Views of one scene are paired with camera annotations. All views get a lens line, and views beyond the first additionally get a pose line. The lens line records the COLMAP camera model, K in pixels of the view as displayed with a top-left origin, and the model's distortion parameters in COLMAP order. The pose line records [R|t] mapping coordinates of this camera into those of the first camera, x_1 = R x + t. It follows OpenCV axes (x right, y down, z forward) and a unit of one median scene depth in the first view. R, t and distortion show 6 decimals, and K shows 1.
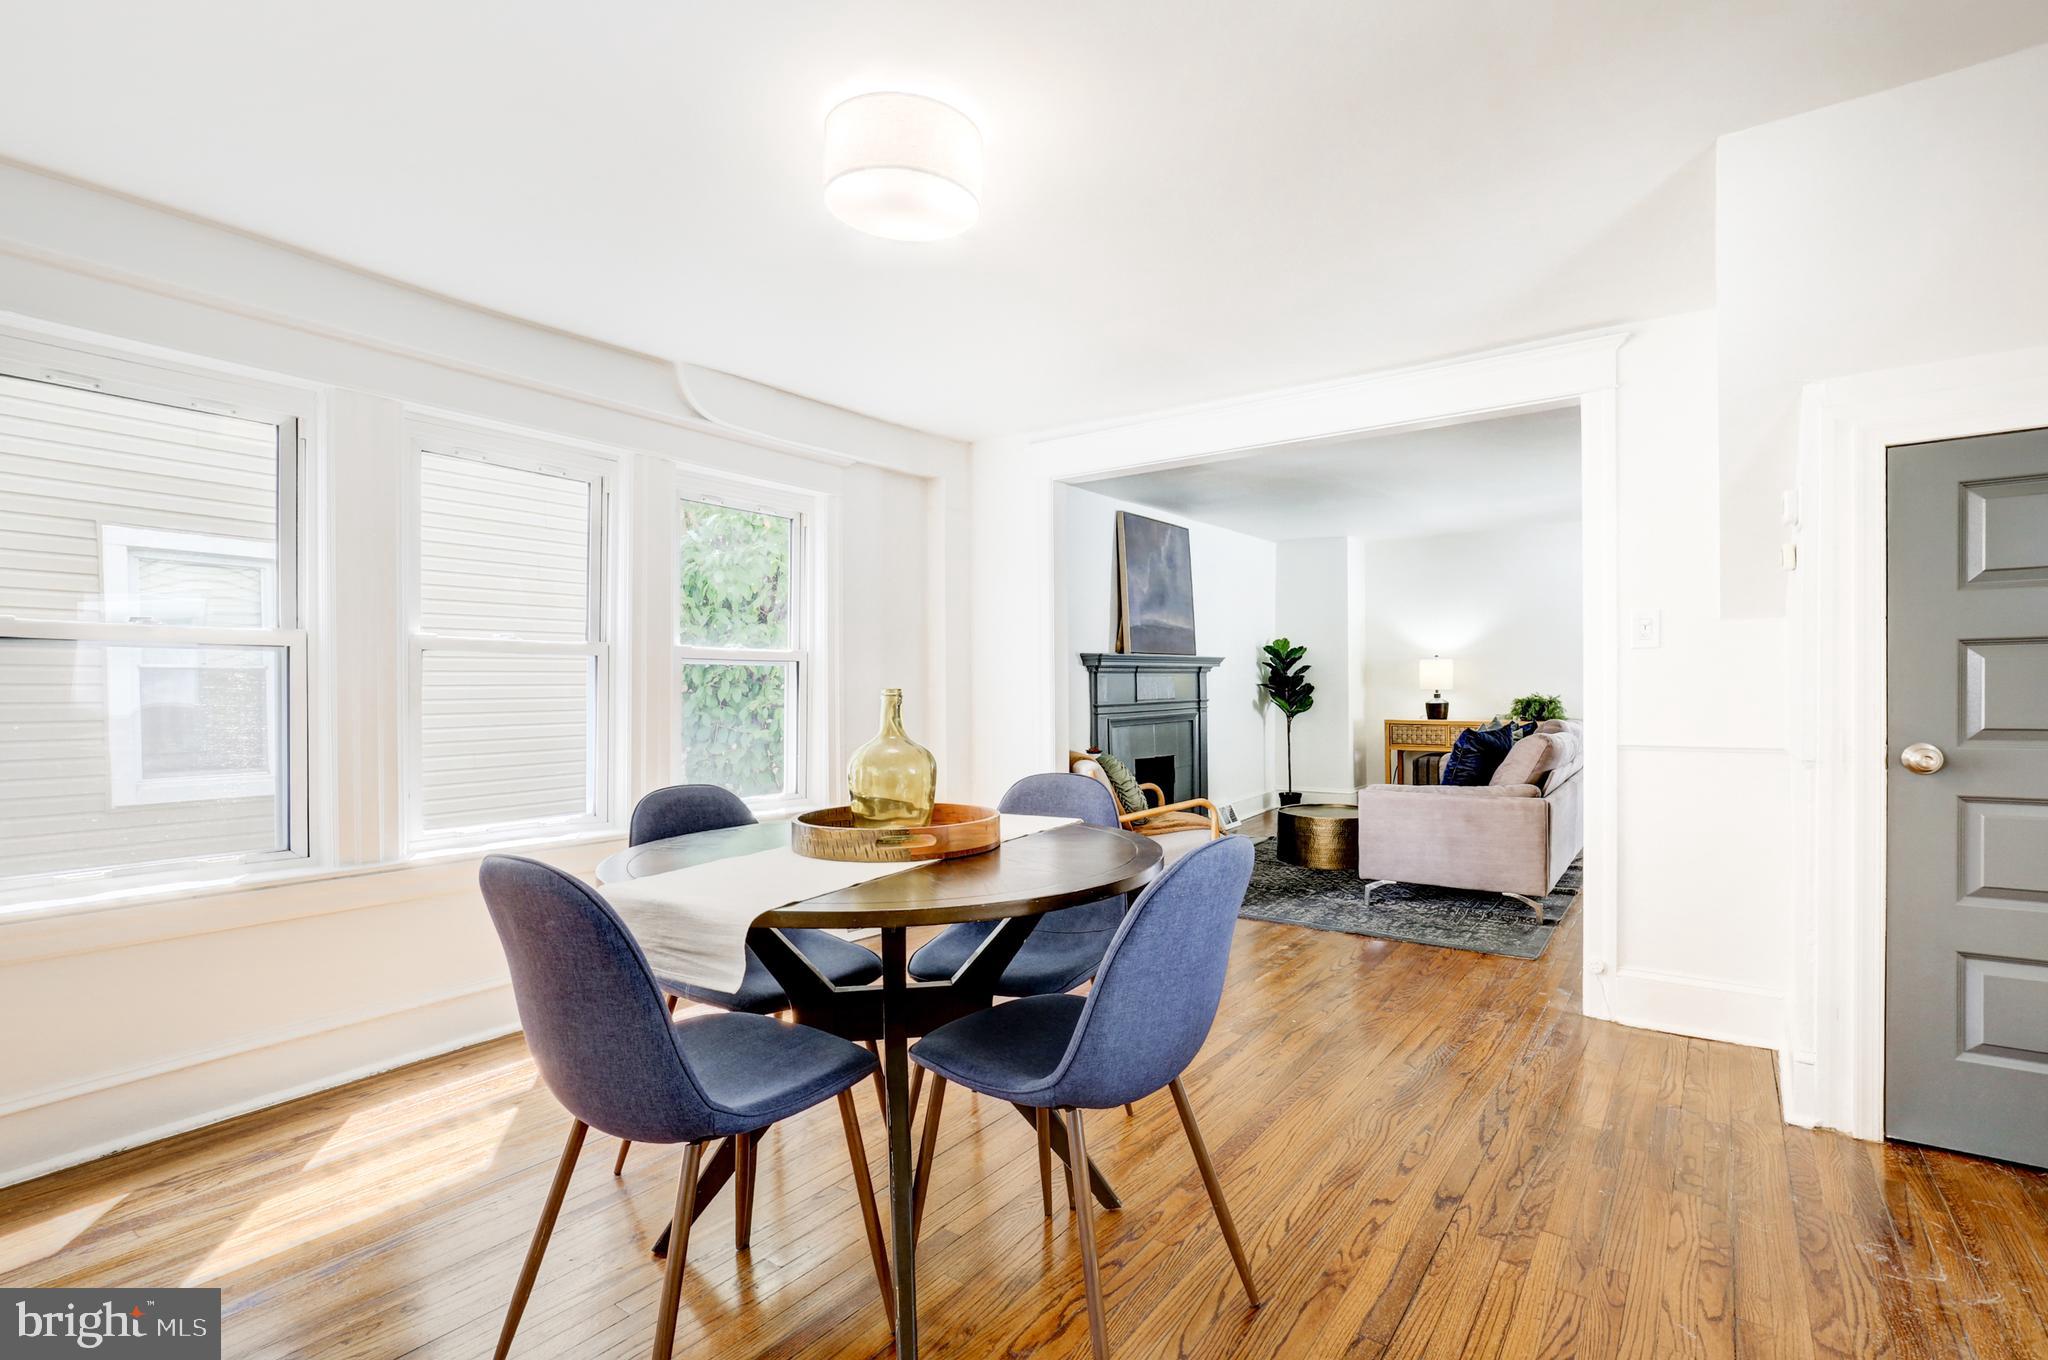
lens RADIAL K [[926.4, 0, 1024.3], [0, 926.4, 690.9], [0, 0, 1]] dist [-0.002251, -0.000031]
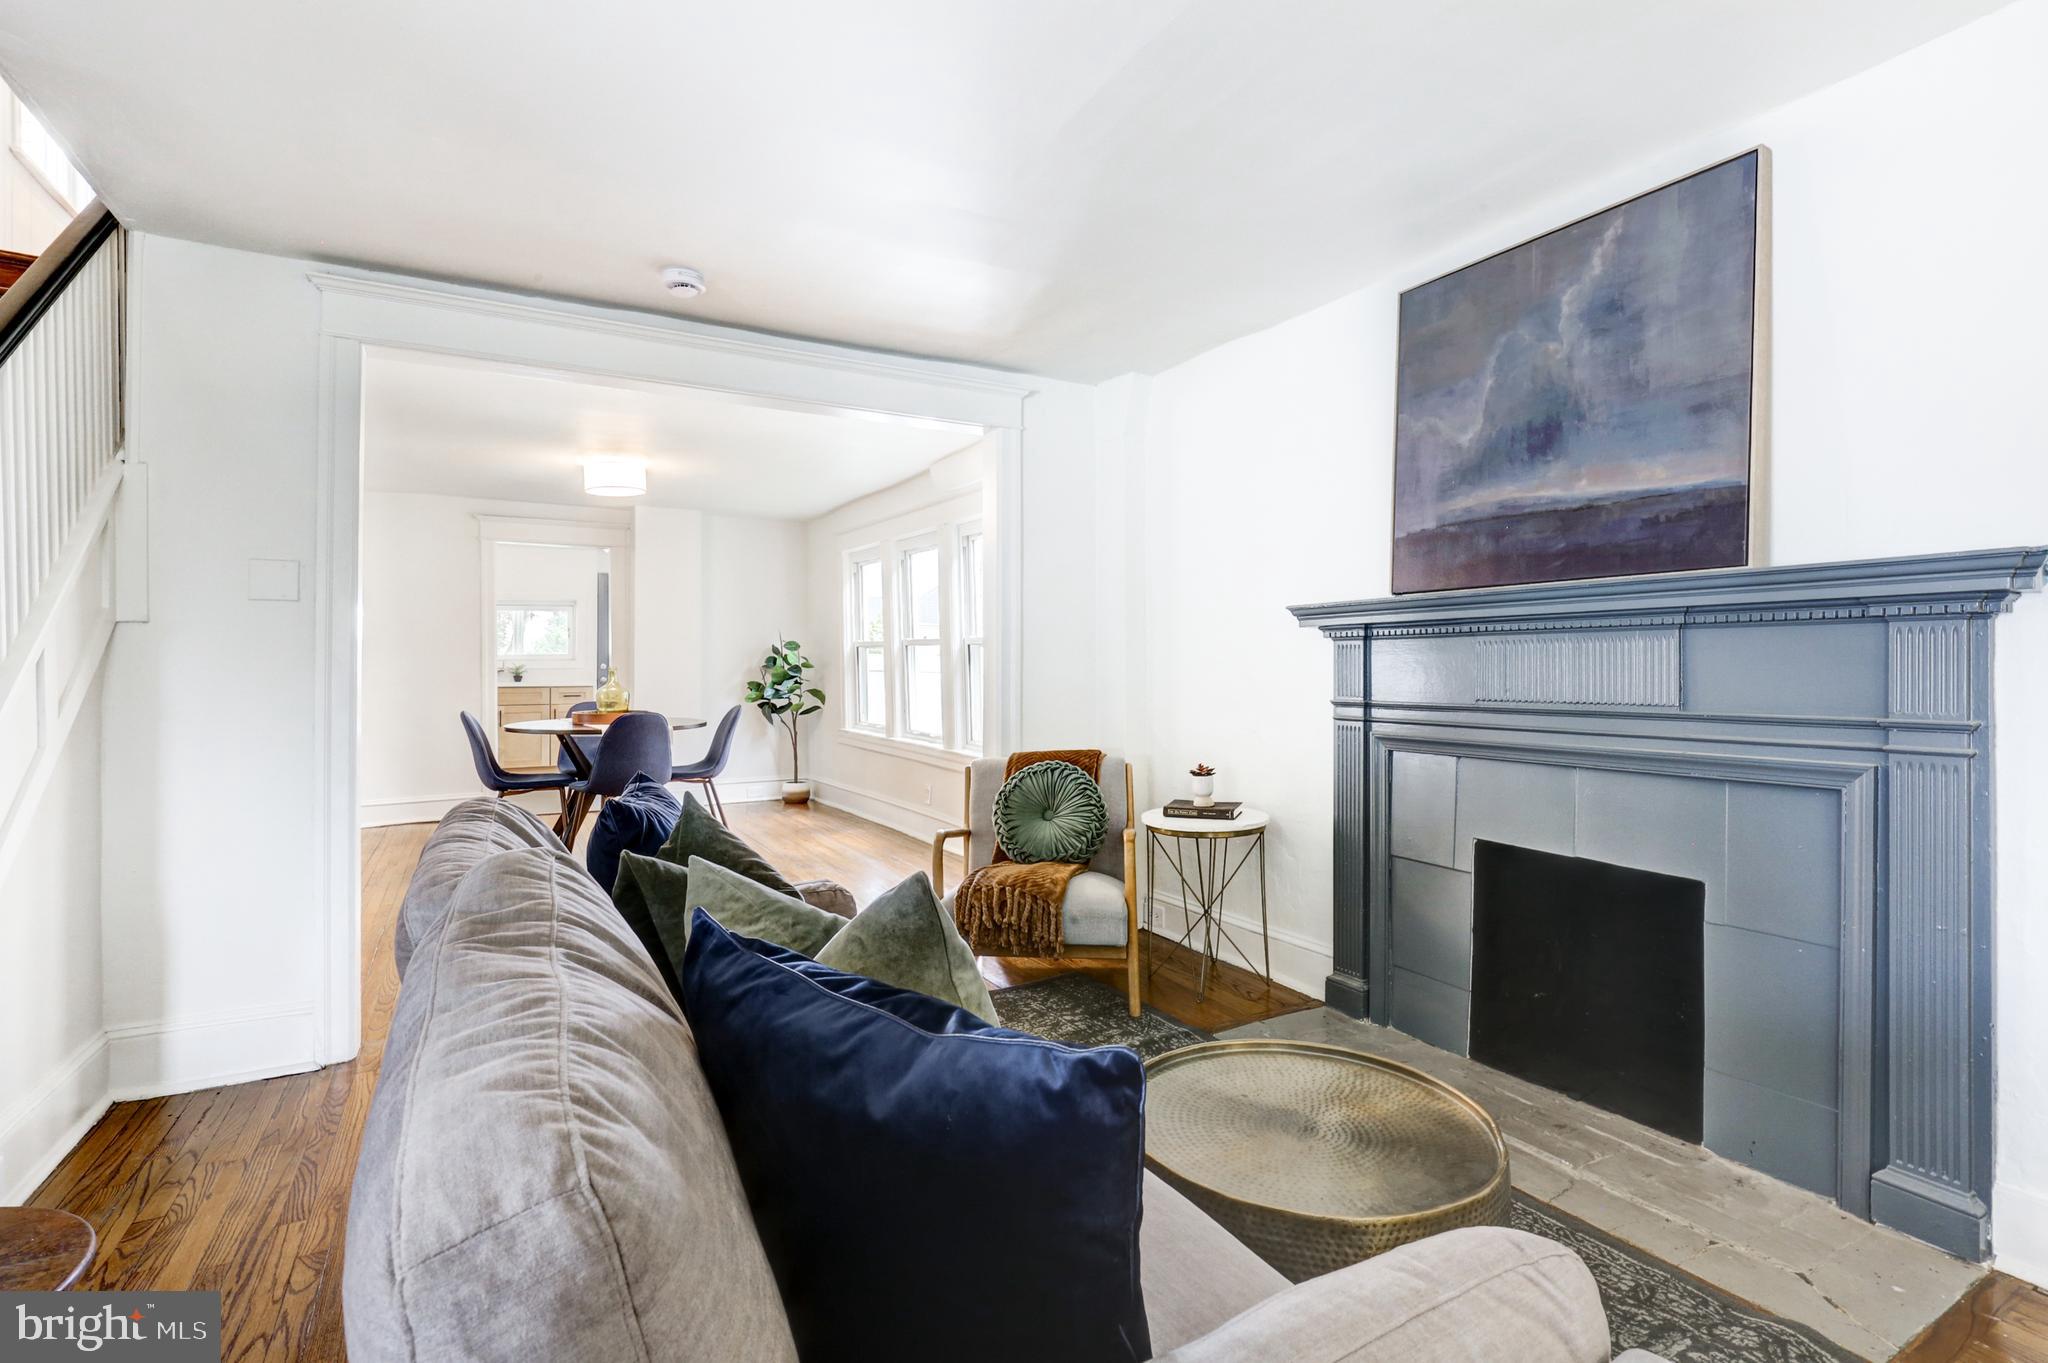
lens RADIAL K [[932.9, 0, 998.7], [0, 932.9, 657.1], [0, 0, 1]] dist [-0.002105, -0.000158]
pose [[-0.403067, 0.005816, -0.915152, 0.589028], [0.003571, 0.999982, 0.004783, -0.011986], [0.915163, -0.001340, -0.403081, 0.952314]]
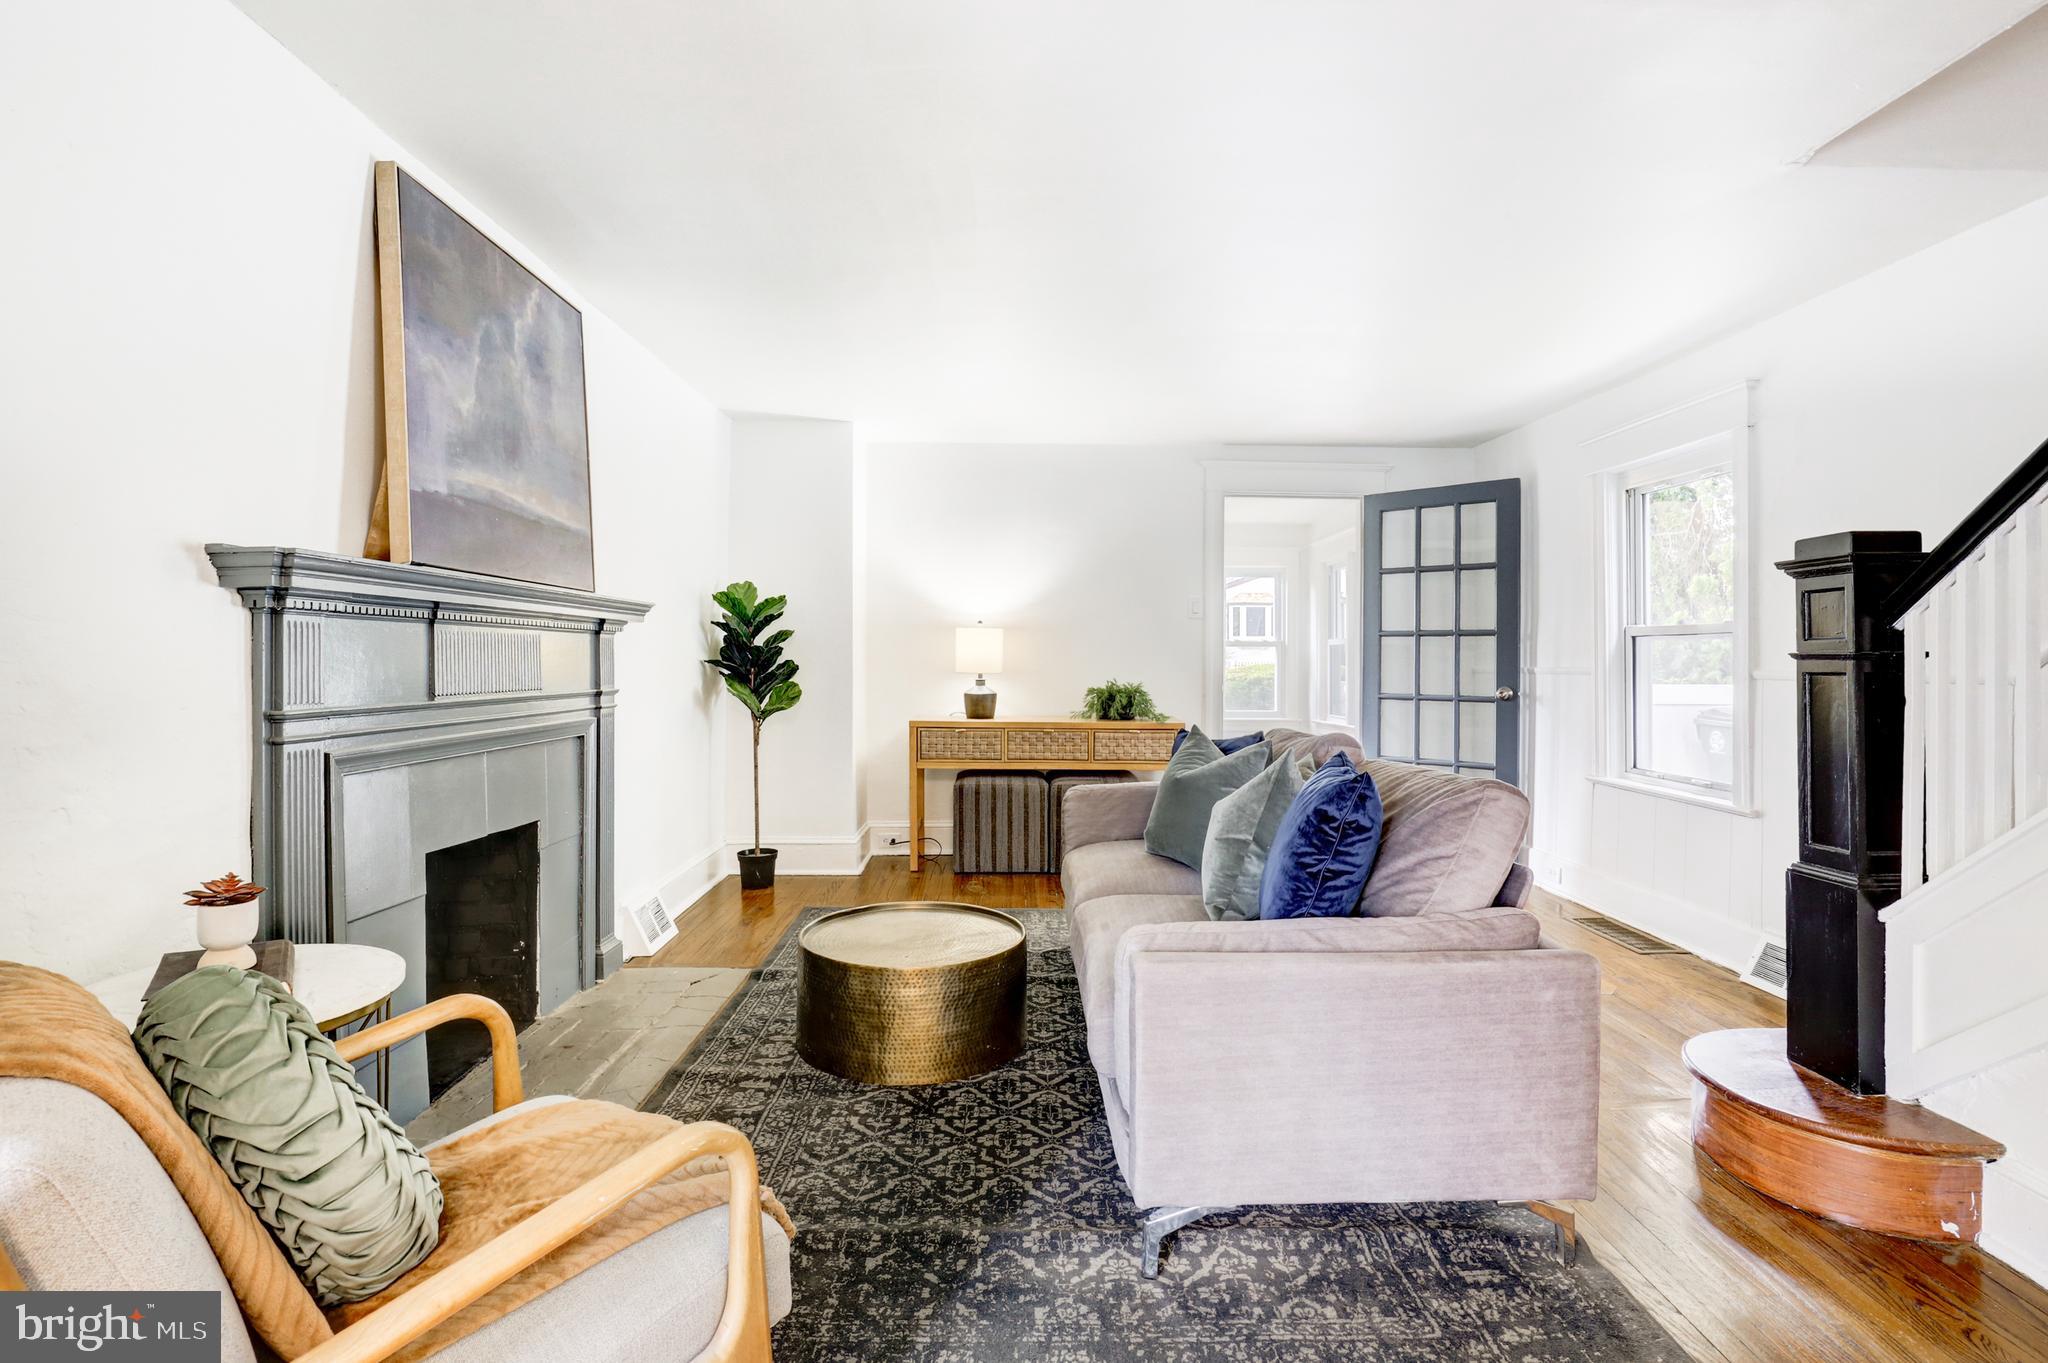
lens RADIAL K [[946.9, 0, 1019.9], [0, 946.9, 662.7], [0, 0, 1]] dist [-0.000358, 0.000065]
pose [[0.797116, 0.016293, 0.603607, 0.077195], [-0.011470, 0.999864, -0.011841, -0.001462], [-0.603718, 0.002515, 0.797194, 0.537969]]
